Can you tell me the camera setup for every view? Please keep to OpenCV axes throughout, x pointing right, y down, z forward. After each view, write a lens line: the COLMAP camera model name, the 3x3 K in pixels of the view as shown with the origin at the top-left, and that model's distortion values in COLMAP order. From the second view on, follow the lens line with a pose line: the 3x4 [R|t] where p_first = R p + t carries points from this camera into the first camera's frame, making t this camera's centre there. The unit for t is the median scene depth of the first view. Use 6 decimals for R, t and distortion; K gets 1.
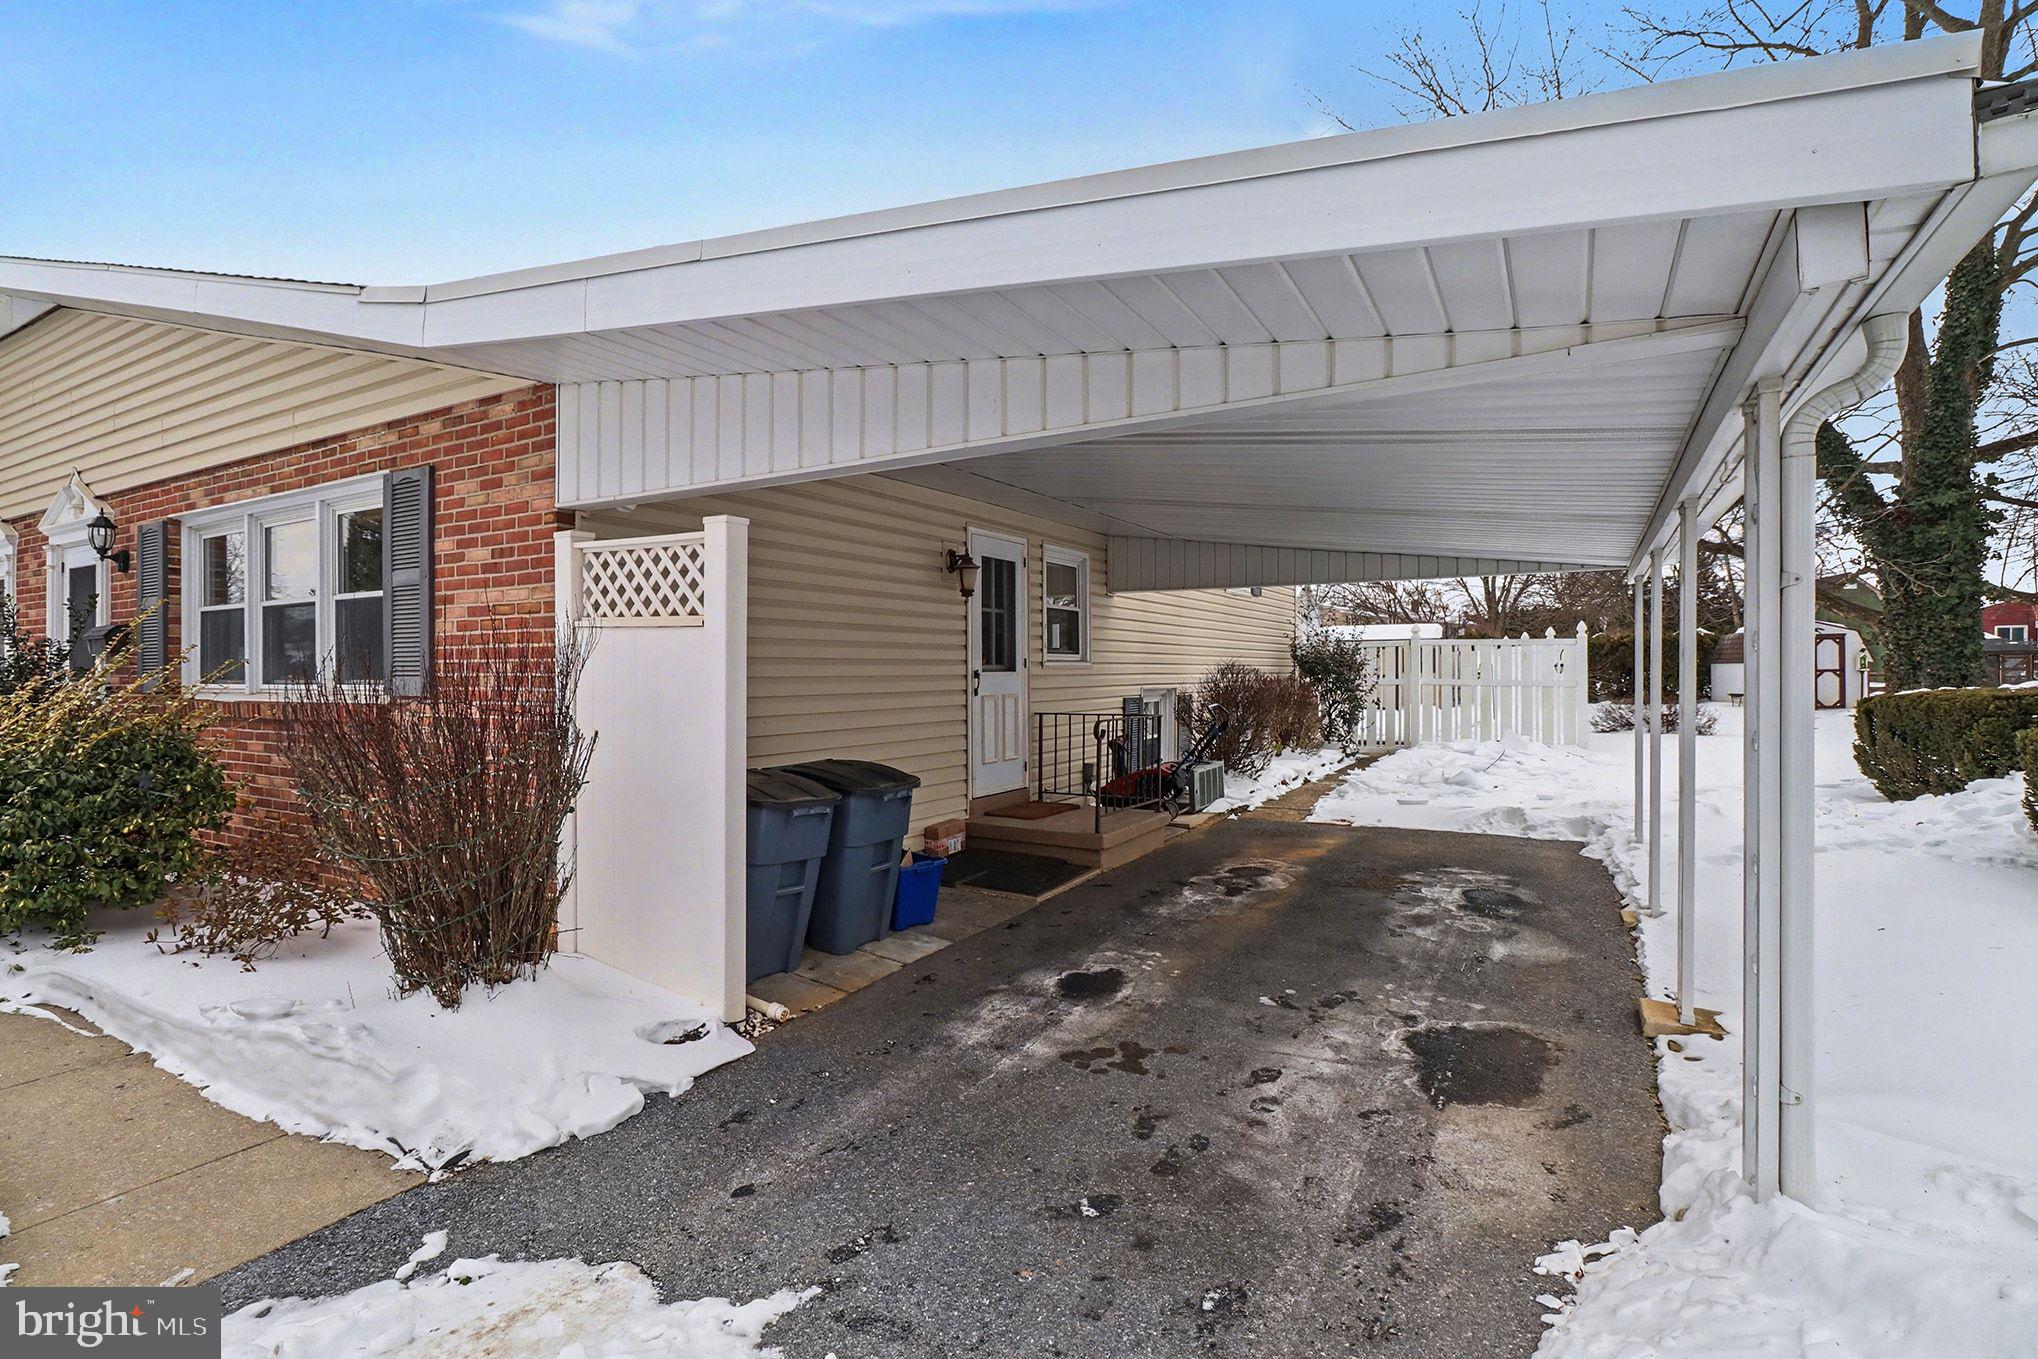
lens RADIAL K [[946.0, 0, 1028.7], [0, 946.0, 662.0], [0, 0, 1]] dist [-0.000485, 0.000139]
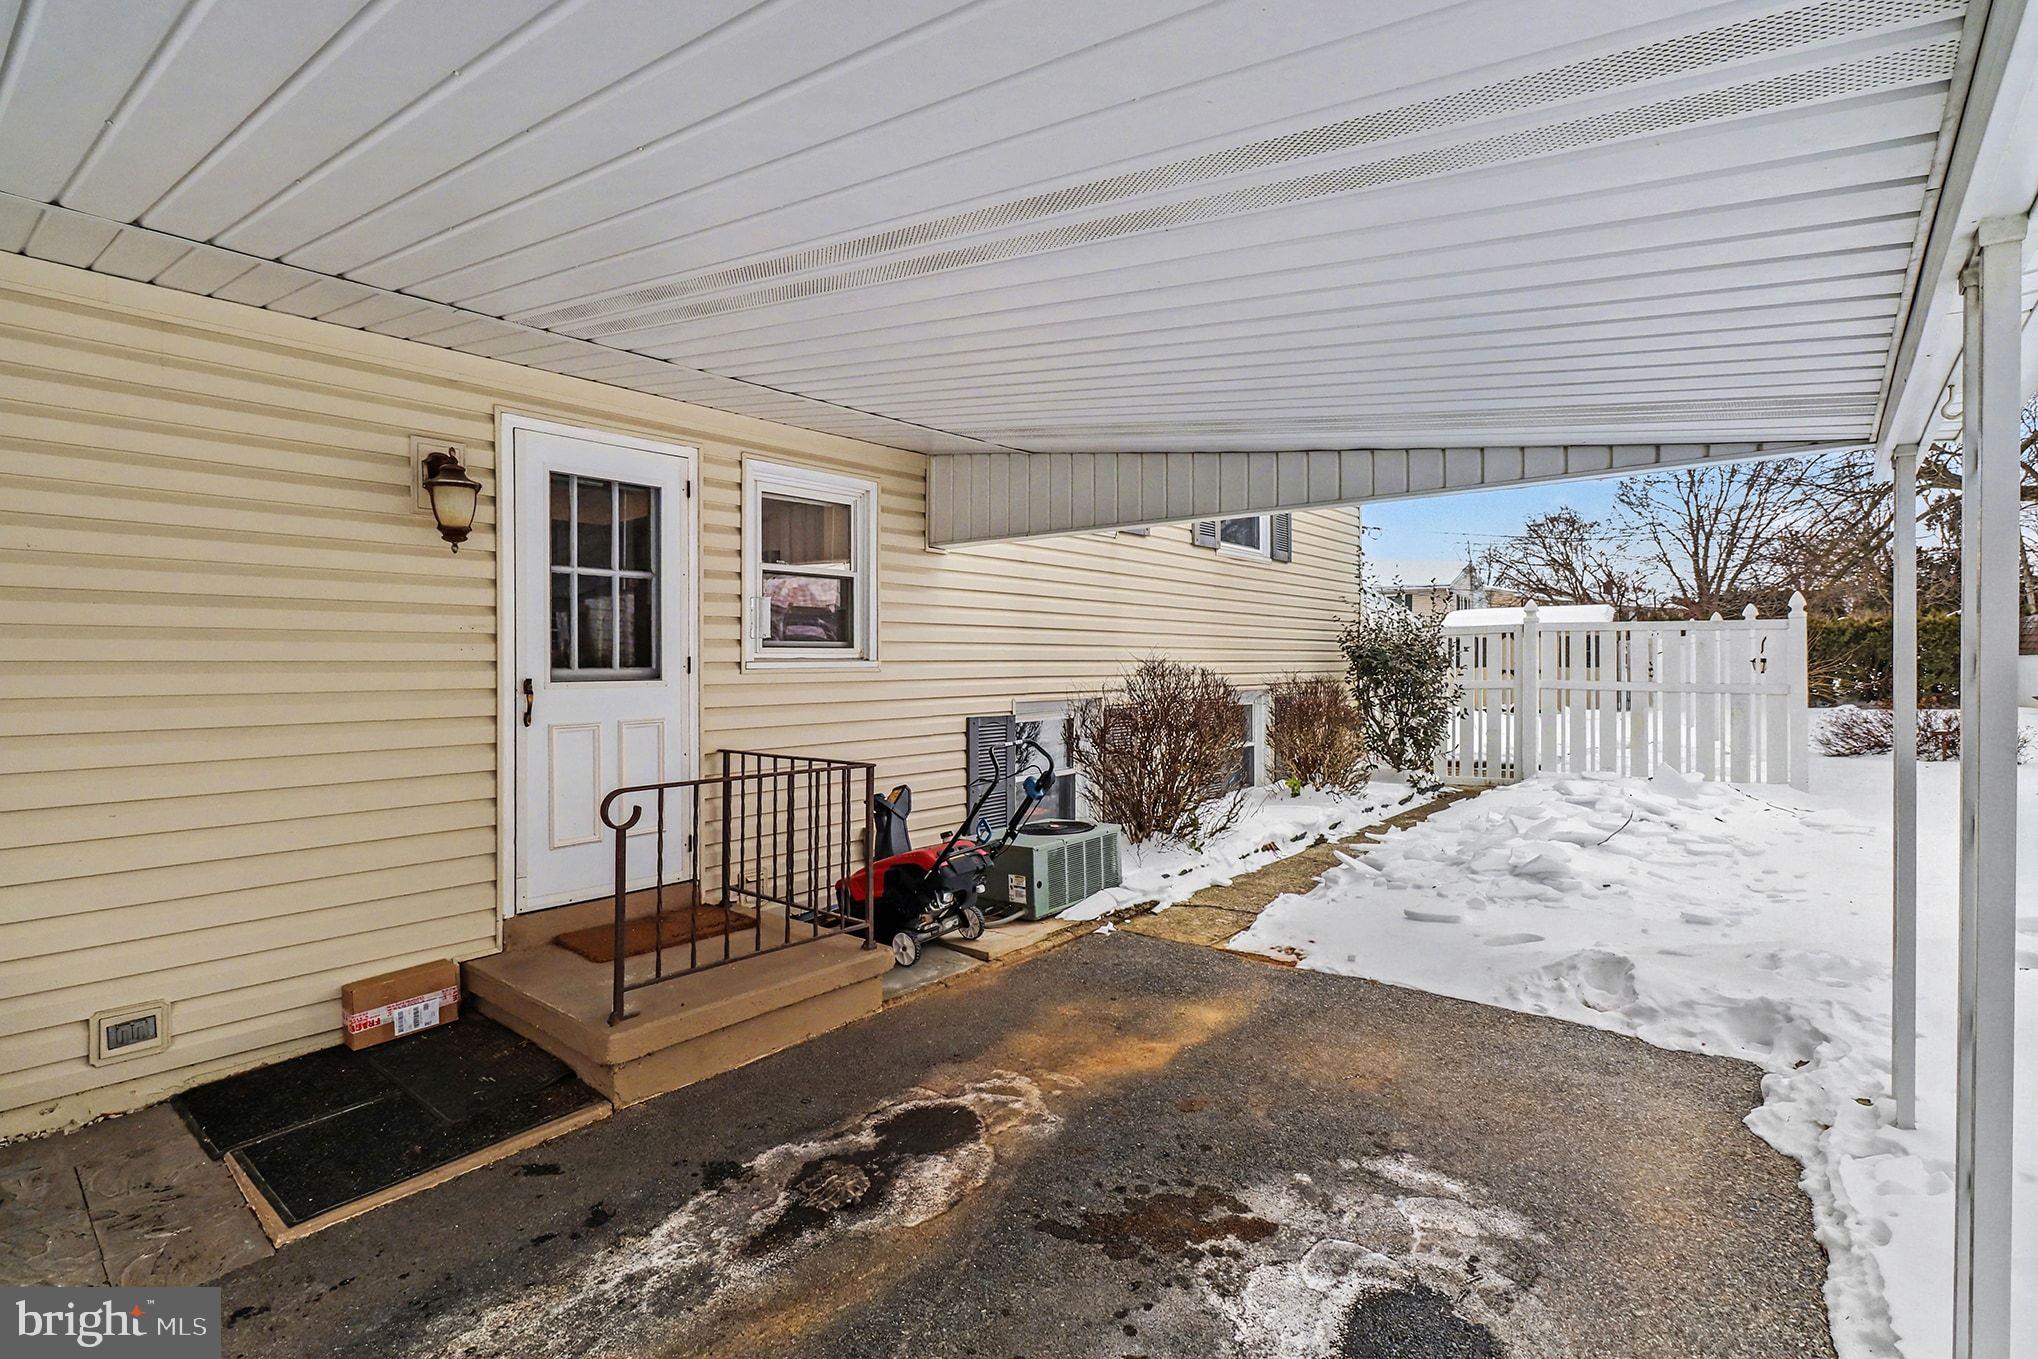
lens RADIAL K [[968.8, 0, 1019.9], [0, 968.8, 658.7], [0, 0, 1]] dist [-0.003316, -0.000147]
pose [[0.986767, -0.000577, -0.162142, 0.266339], [0.001675, 0.999977, 0.006632, -0.005415], [0.162135, -0.006816, 0.986745, 0.418235]]
